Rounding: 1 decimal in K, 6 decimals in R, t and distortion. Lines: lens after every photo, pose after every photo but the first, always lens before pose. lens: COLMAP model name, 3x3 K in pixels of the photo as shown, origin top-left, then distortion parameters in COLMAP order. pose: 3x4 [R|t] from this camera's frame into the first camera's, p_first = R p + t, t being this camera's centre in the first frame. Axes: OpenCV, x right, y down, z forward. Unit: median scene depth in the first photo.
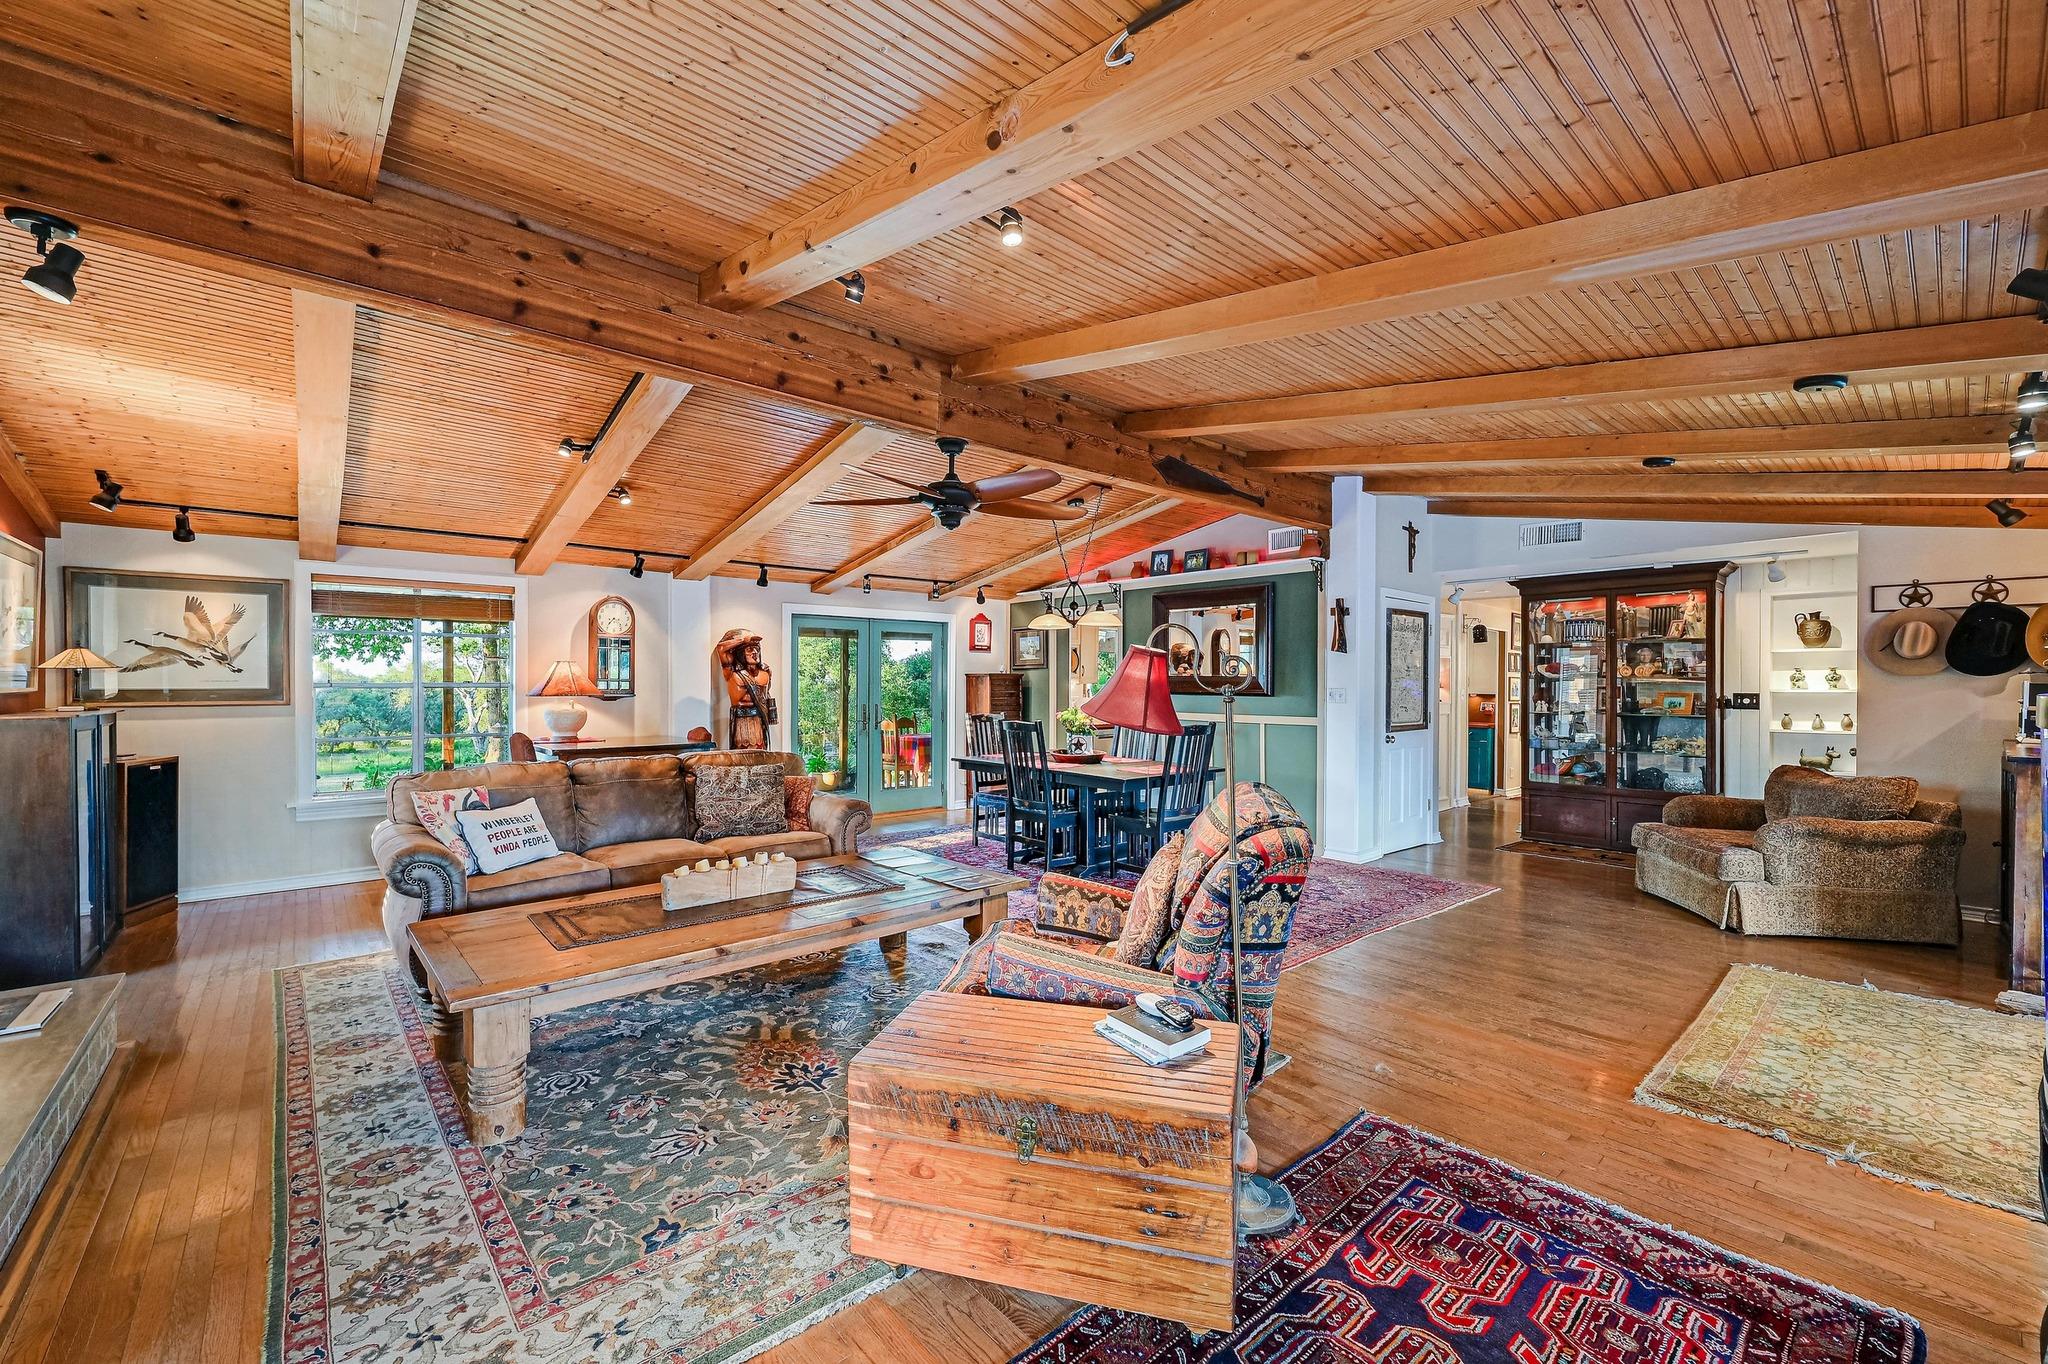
lens RADIAL K [[813.0, 0, 1010.1], [0, 813.0, 697.1], [0, 0, 1]] dist [0.001618, 0.000221]
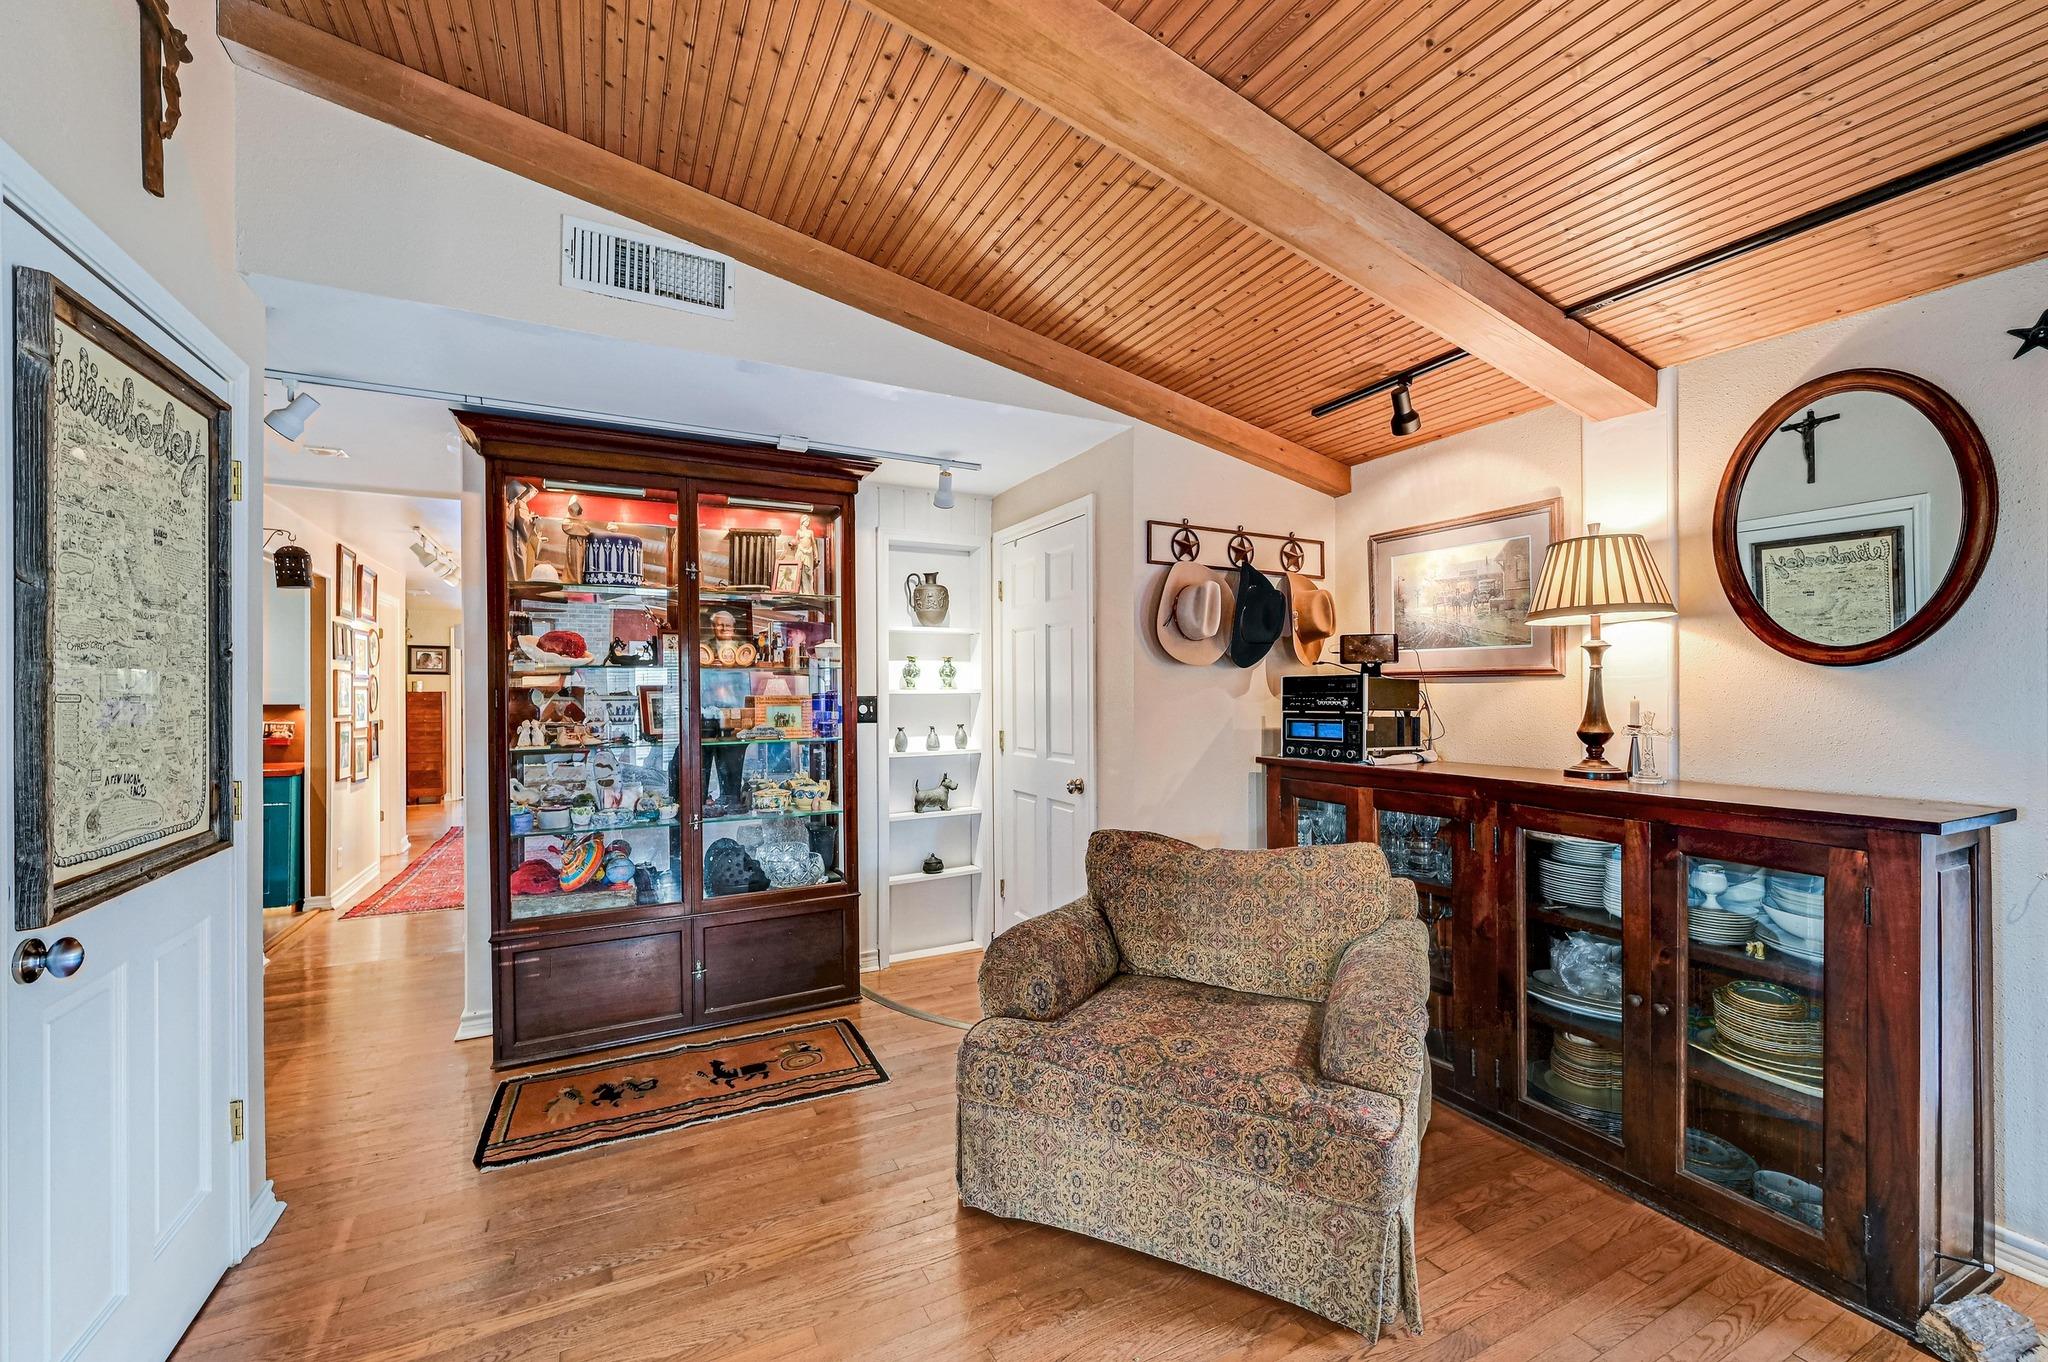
lens RADIAL K [[820.9, 0, 1032.7], [0, 820.9, 690.0], [0, 0, 1]] dist [0.000733, -0.000139]
pose [[0.216512, -0.005054, 0.976267, 0.342560], [0.018562, 0.999827, 0.001059, -0.007928], [-0.976103, 0.017892, 0.216569, 0.760844]]
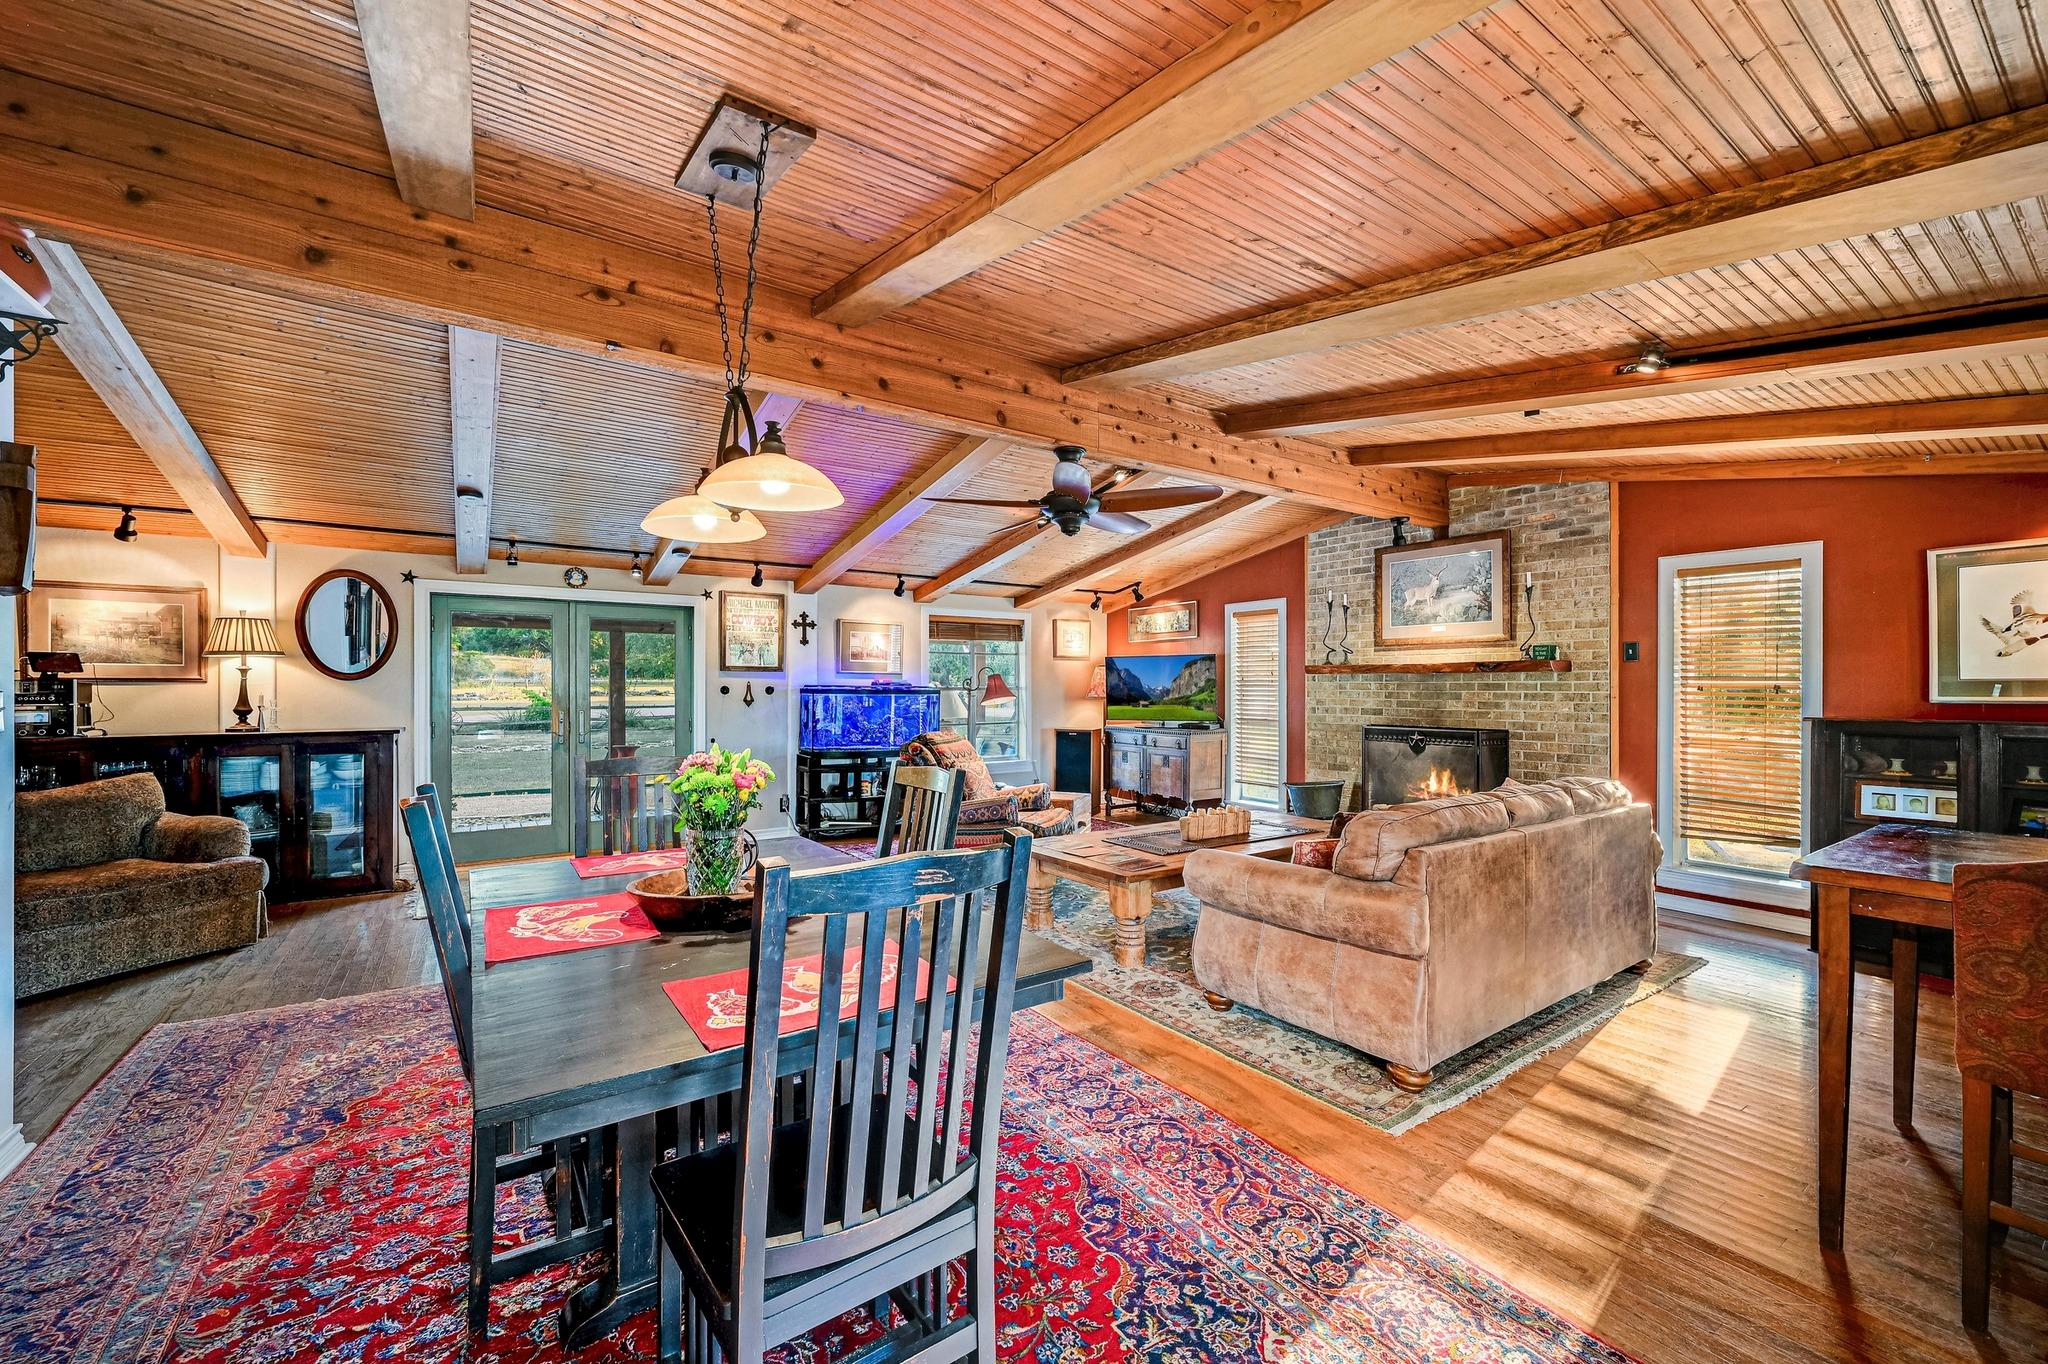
lens RADIAL K [[816.6, 0, 1026.1], [0, 816.6, 688.9], [0, 0, 1]] dist [-0.000523, -0.000450]
pose [[-0.994990, -0.005561, 0.099817, -0.076892], [-0.003942, 0.999858, 0.016406, -0.019786], [-0.099894, 0.015931, -0.994871, 1.316070]]
